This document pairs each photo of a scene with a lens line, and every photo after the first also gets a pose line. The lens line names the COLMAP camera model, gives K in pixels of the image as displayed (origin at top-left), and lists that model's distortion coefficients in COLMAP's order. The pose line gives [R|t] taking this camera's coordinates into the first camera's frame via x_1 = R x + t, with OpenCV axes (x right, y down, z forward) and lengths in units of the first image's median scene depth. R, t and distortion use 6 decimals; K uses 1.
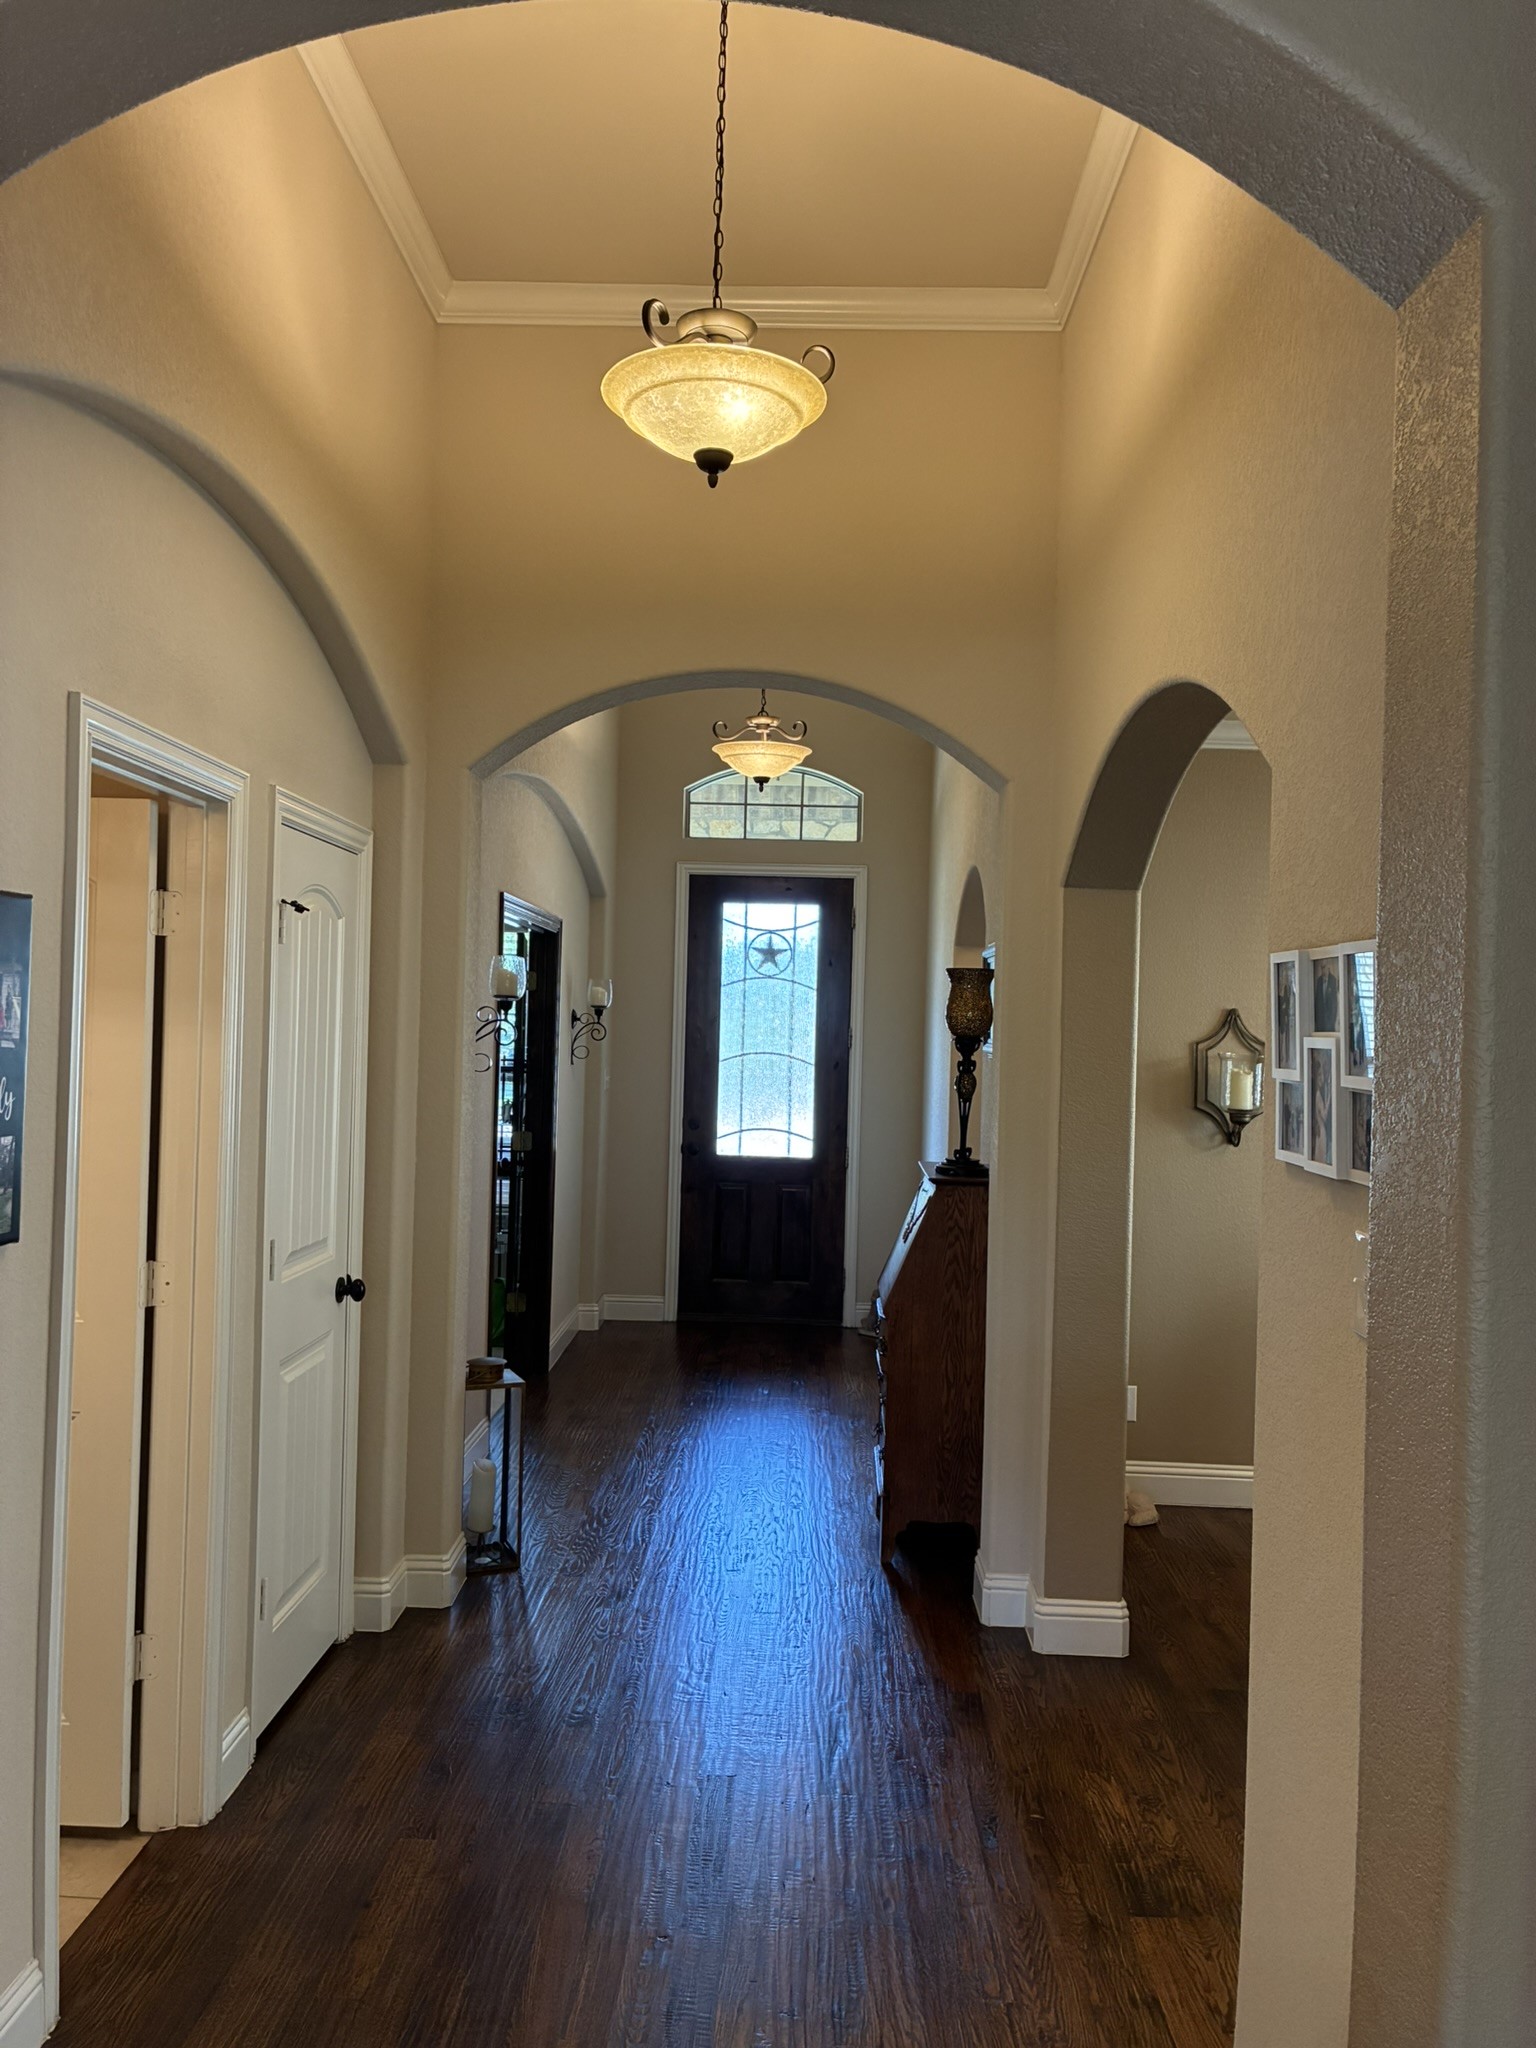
lens RADIAL K [[1558.1, 0, 773.1], [0, 1558.1, 1030.1], [0, 0, 1]] dist [0.036685, -0.033839]
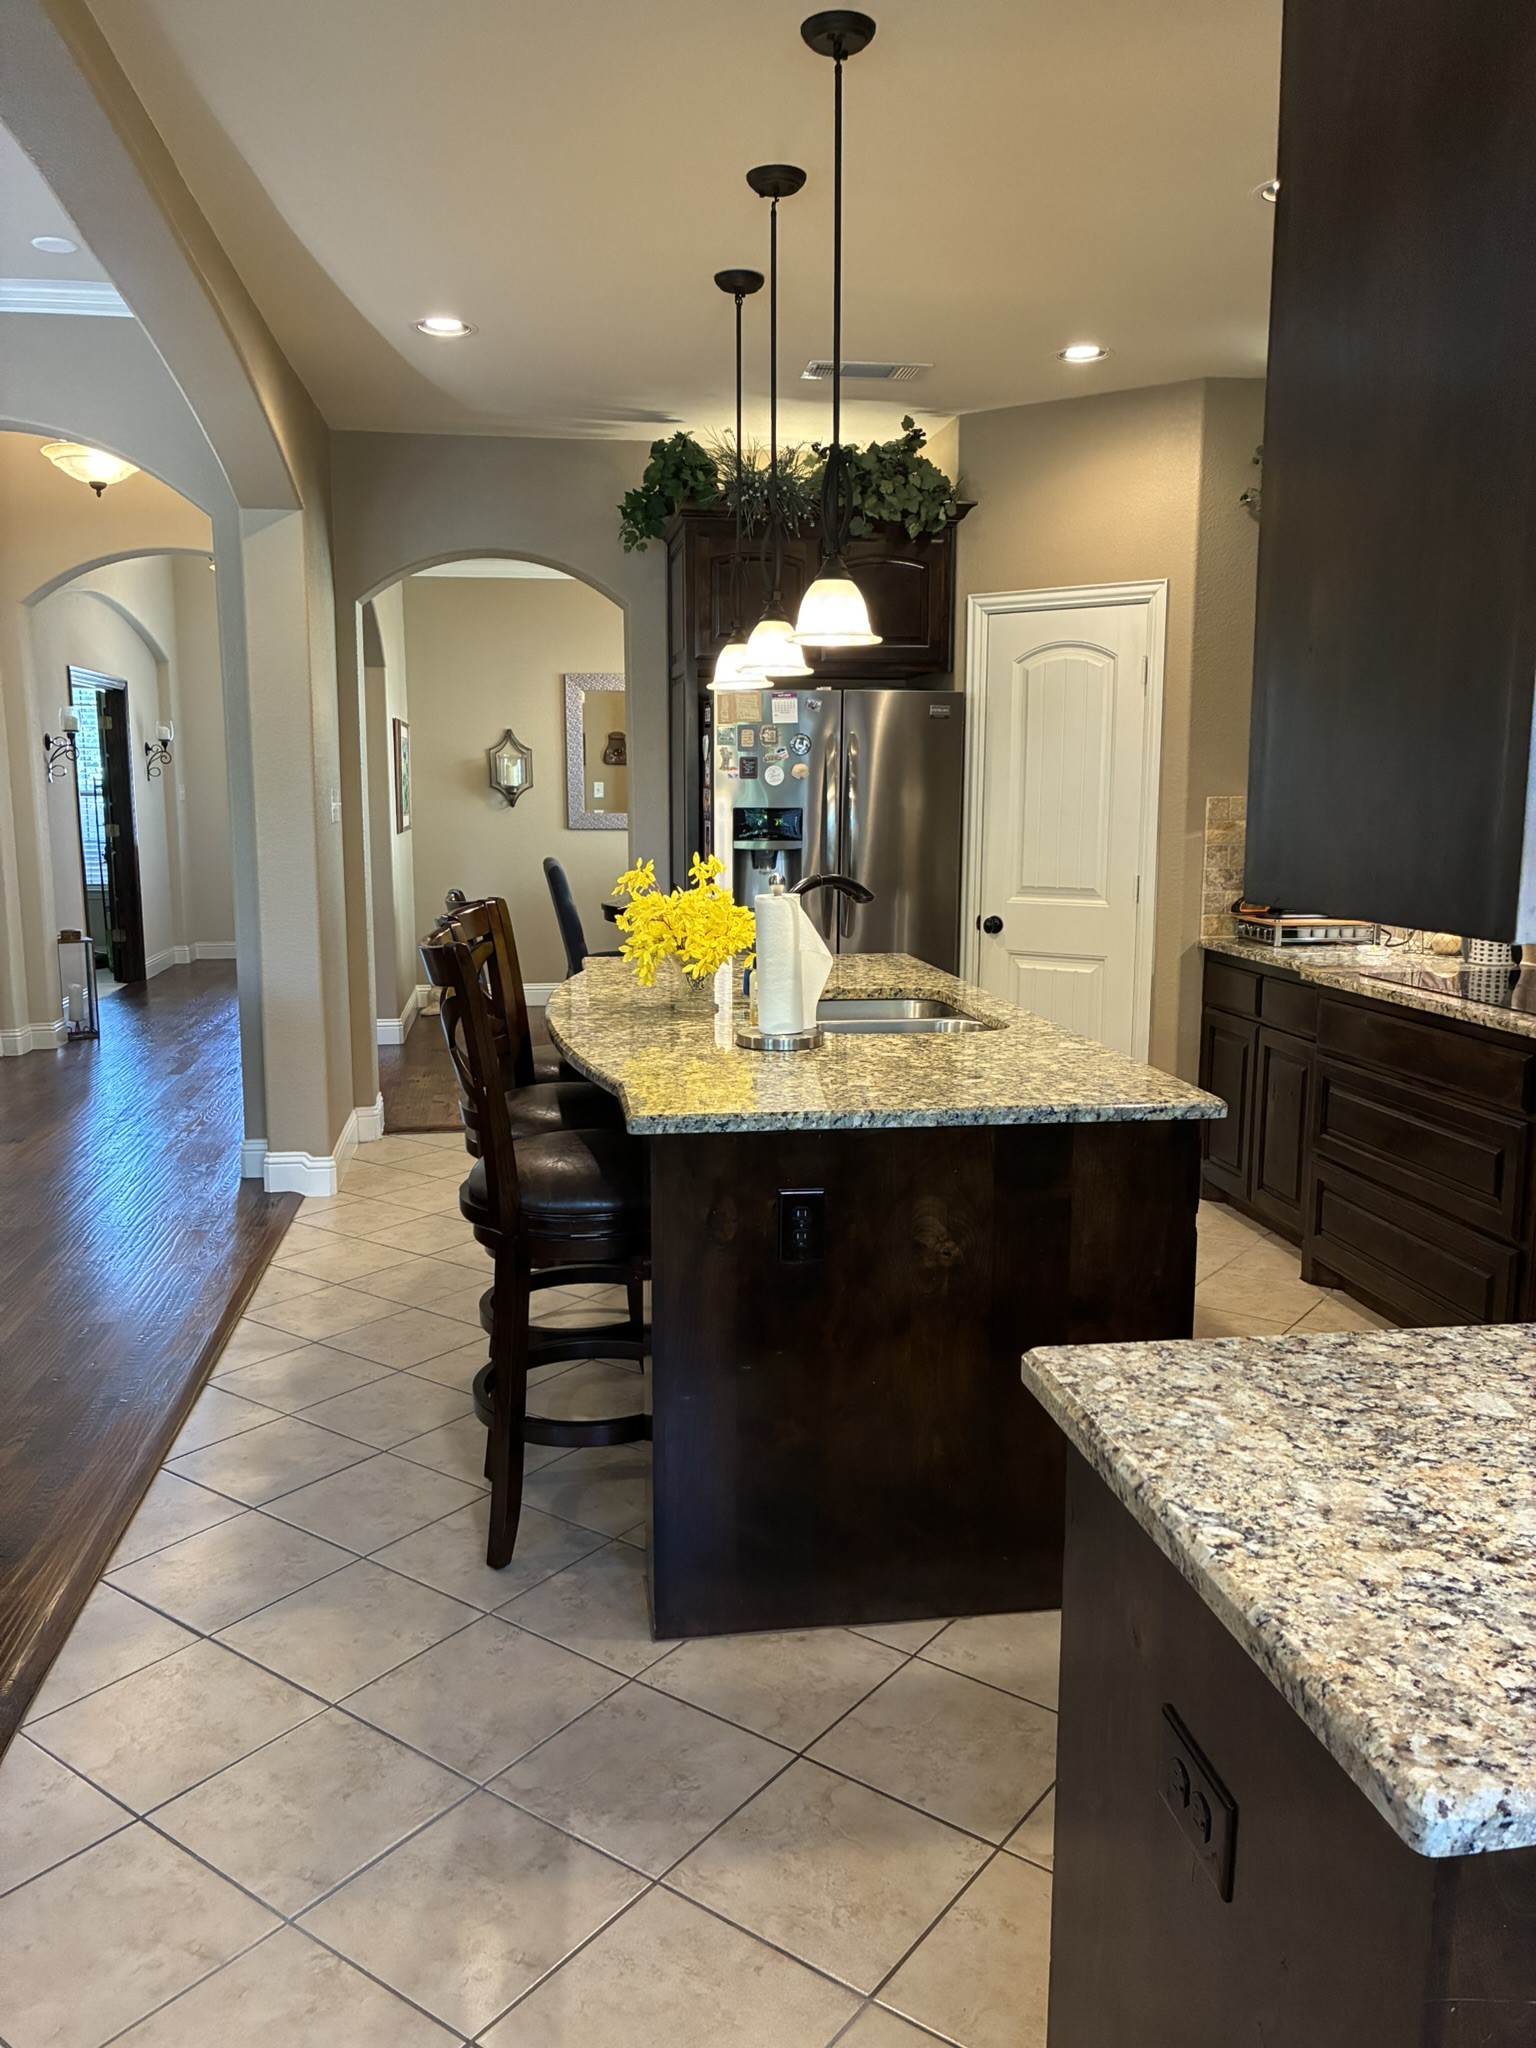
lens RADIAL K [[1558.1, 0, 765.5], [0, 1558.1, 1016.9], [0, 0, 1]] dist [0.036685, -0.033839]
pose [[0.985218, -0.054554, 0.162387, 0.274271], [0.029089, 0.987447, 0.155246, 0.042051], [-0.168818, -0.148227, 0.974438, -0.821935]]
